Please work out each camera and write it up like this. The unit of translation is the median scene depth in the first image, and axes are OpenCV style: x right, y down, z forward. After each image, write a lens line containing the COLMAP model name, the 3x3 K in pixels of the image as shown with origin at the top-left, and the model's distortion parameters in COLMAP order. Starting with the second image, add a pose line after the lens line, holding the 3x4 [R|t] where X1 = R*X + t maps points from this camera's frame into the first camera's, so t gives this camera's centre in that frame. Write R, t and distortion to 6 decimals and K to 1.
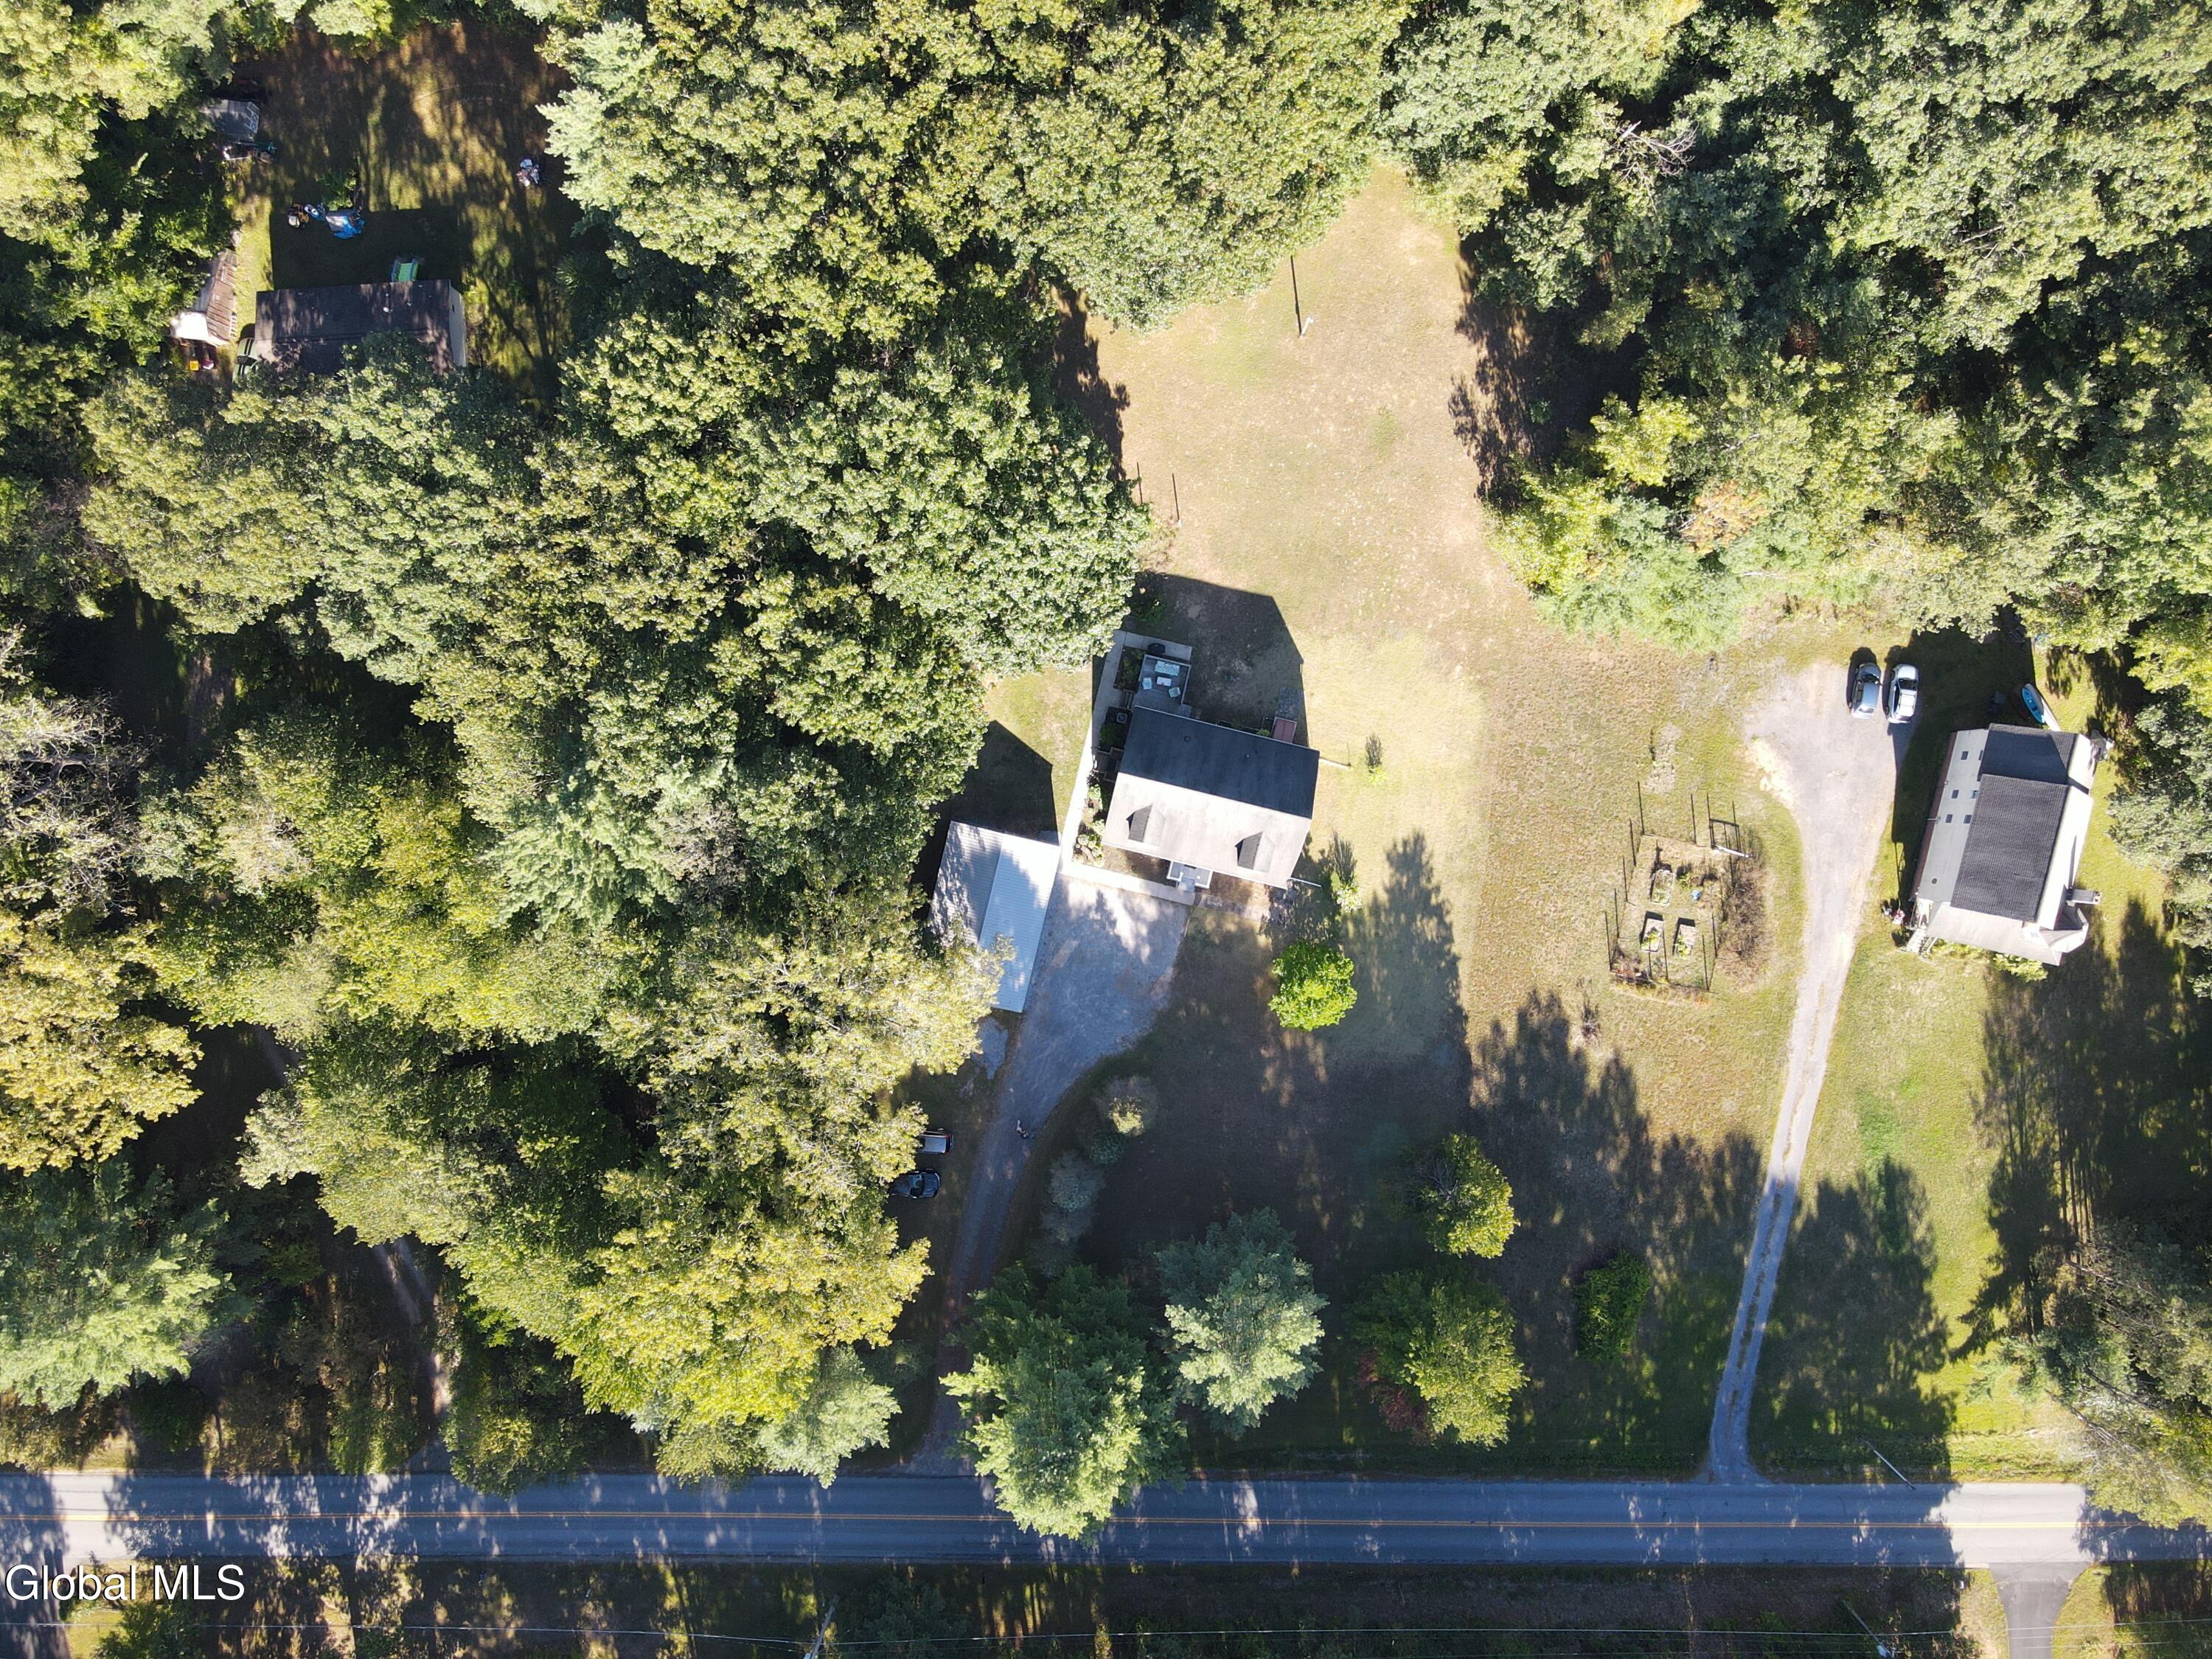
lens RADIAL K [[1553.5, 0, 1132.8], [0, 1553.5, 832.3], [0, 0, 1]] dist [0.034066, 0.000536]
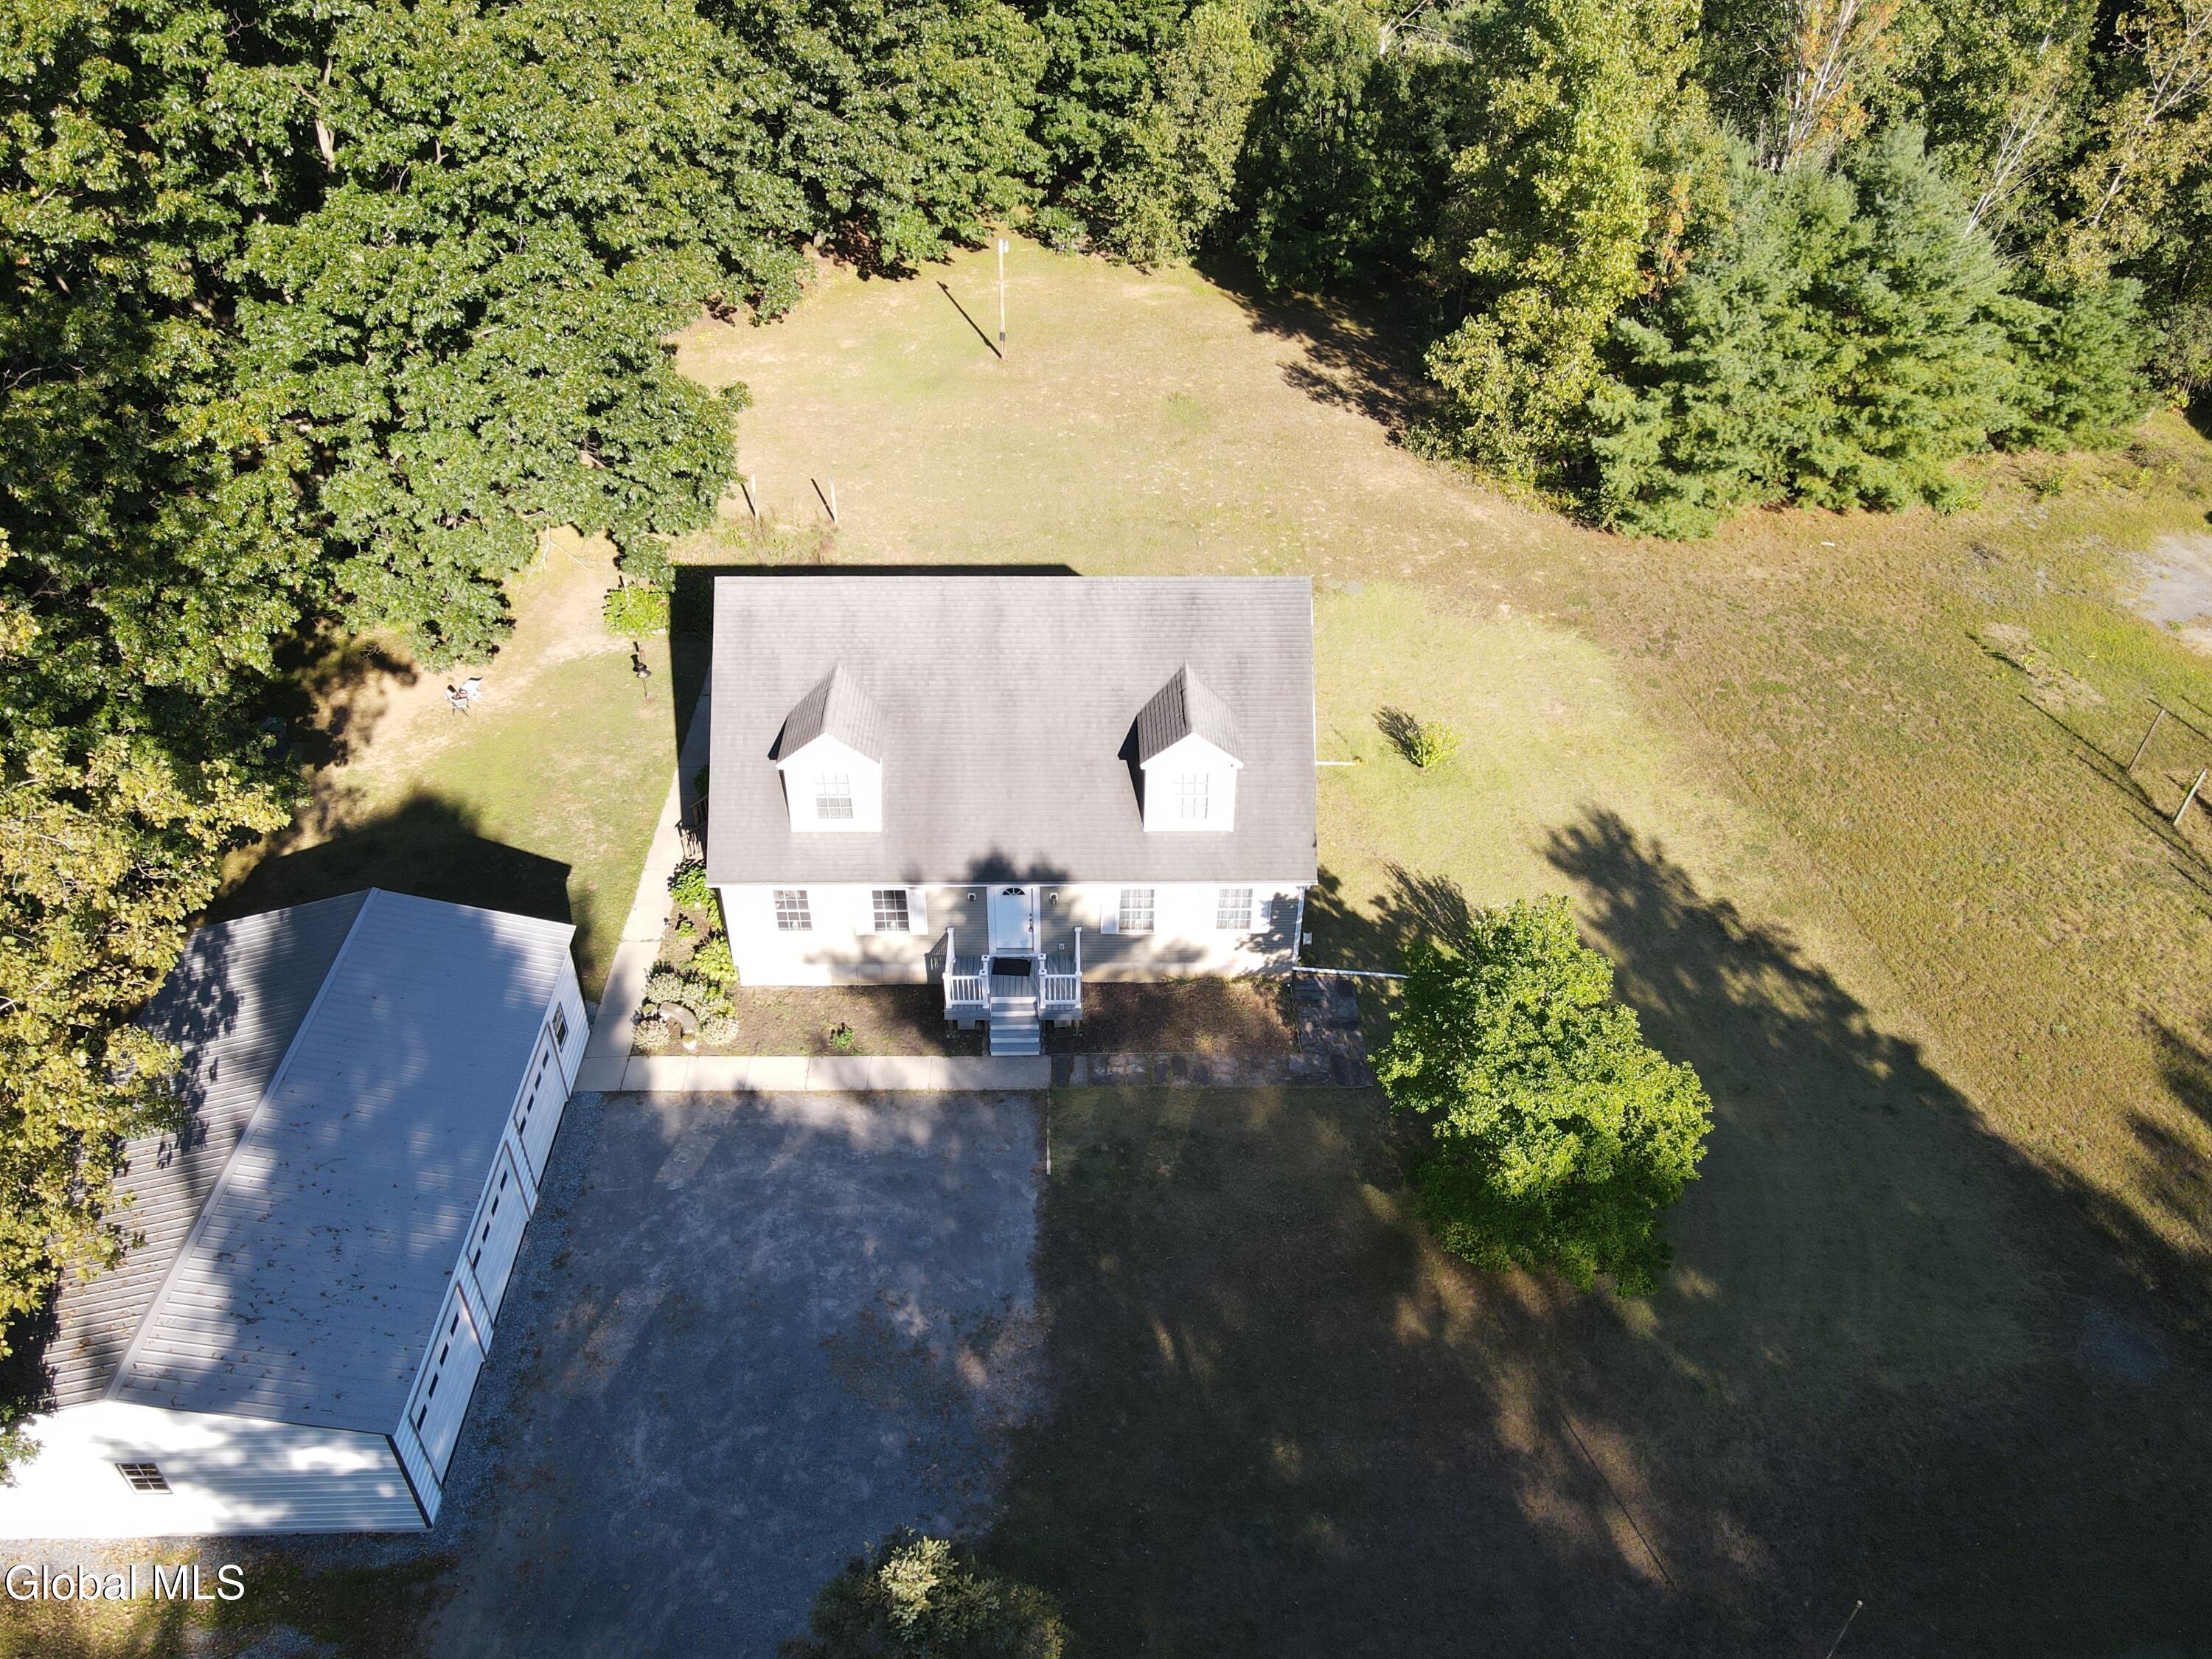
lens RADIAL K [[1635.9, 0, 1100.8], [0, 1635.9, 832.0], [0, 0, 1]] dist [0.008228, 0.005525]
pose [[0.967179, -0.152384, 0.203332, -0.008576], [0.254069, 0.568422, -0.782525, 0.270855], [0.003666, 0.808502, 0.588482, 0.777216]]
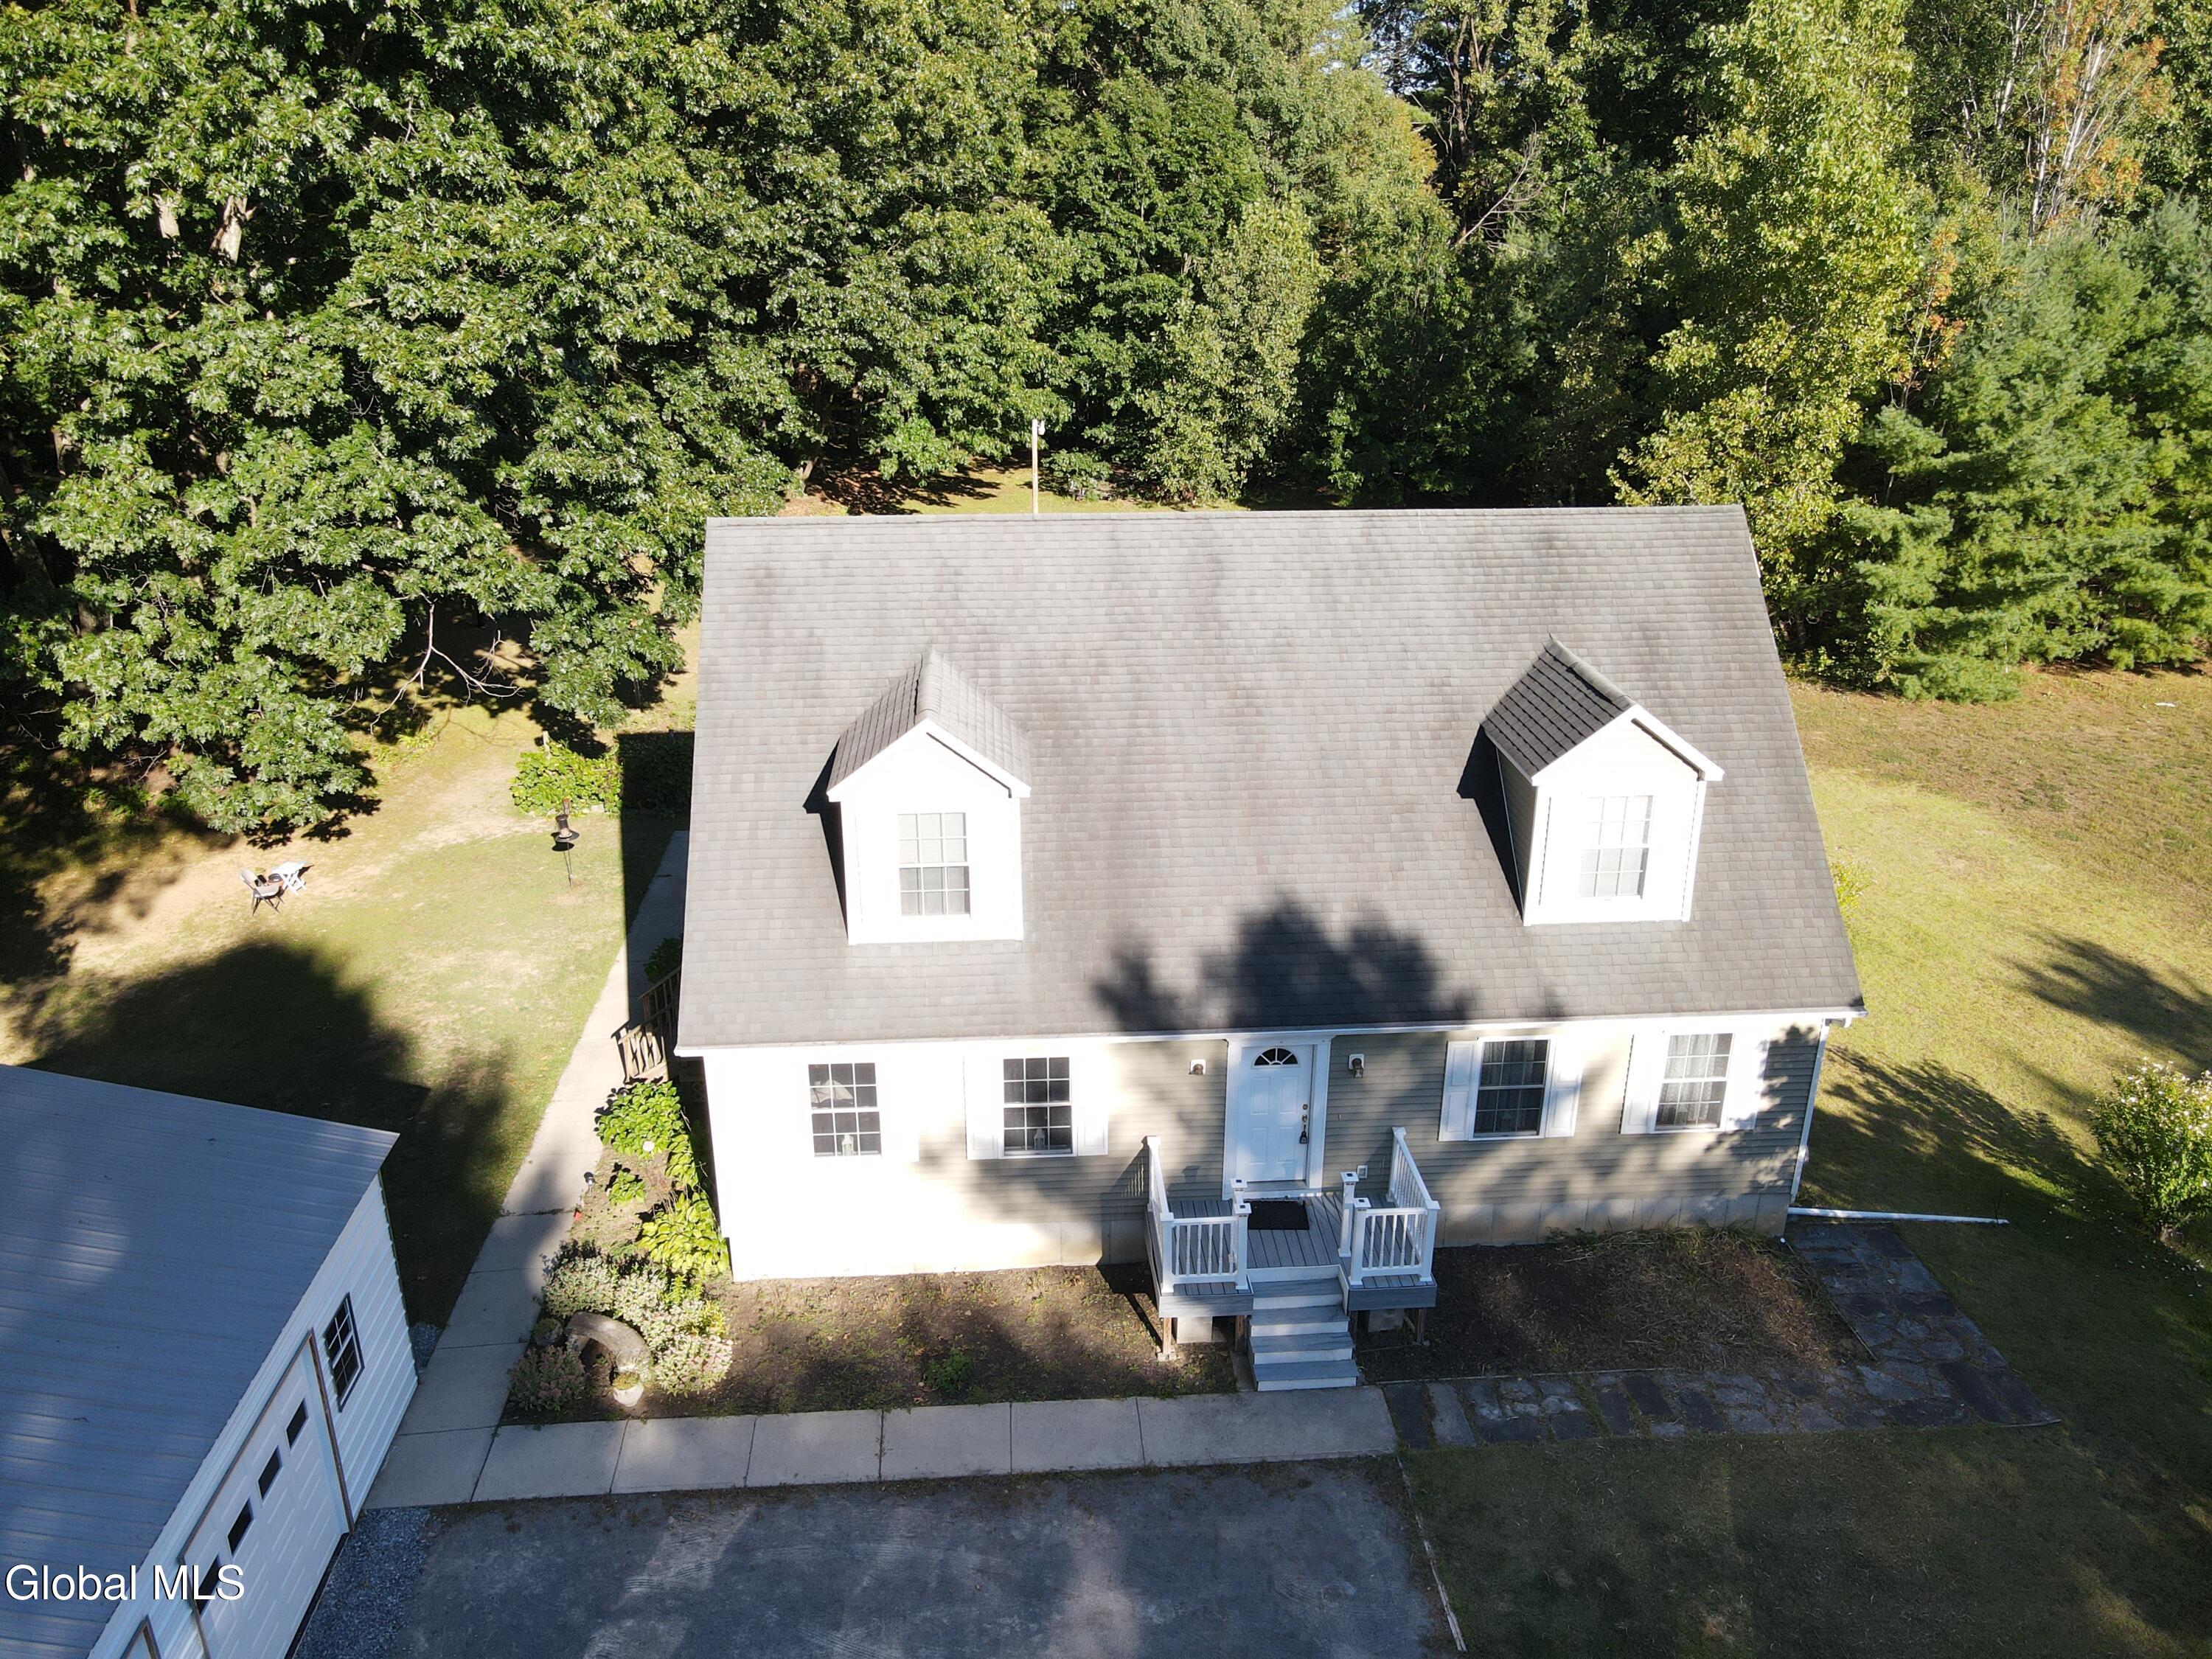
lens RADIAL K [[1636.9, 0, 1102.0], [0, 1636.9, 830.1], [0, 0, 1]] dist [0.006838, 0.031129]
pose [[0.951799, -0.117908, 0.283153, -0.022838], [0.306400, 0.323302, -0.895318, 0.156190], [0.014021, 0.938921, 0.343846, 0.898345]]
